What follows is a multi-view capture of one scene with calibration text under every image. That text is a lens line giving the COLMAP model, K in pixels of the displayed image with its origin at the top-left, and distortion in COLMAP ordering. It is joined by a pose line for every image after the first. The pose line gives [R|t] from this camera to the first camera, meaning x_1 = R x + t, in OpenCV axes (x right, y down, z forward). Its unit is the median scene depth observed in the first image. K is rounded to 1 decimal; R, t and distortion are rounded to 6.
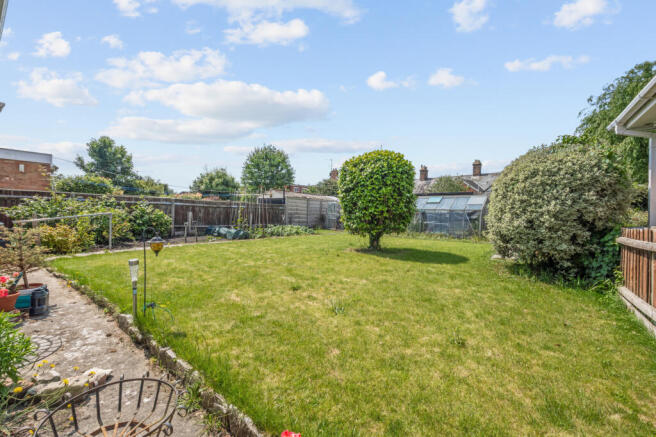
lens RADIAL K [[272.4, 0, 322.8], [0, 272.4, 212.8], [0, 0, 1]] dist [0.000472, -0.000103]
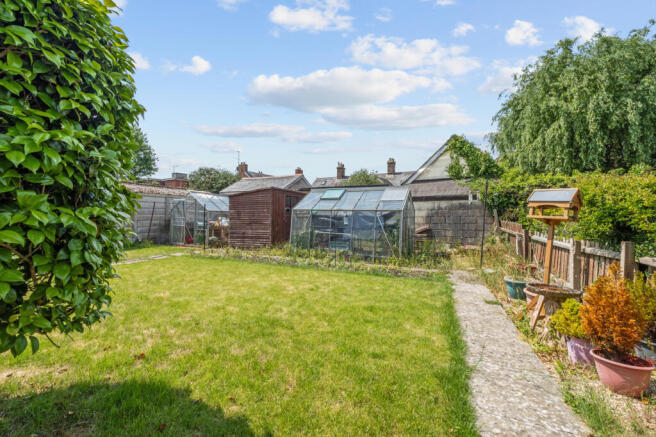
lens RADIAL K [[272.4, 0, 322.8], [0, 272.4, 212.8], [0, 0, 1]] dist [0.000472, -0.000103]
pose [[0.963709, -0.008290, 0.266826, 0.177790], [0.008303, 0.999965, 0.001081, -0.004967], [-0.266826, 0.001174, 0.963744, 0.328413]]
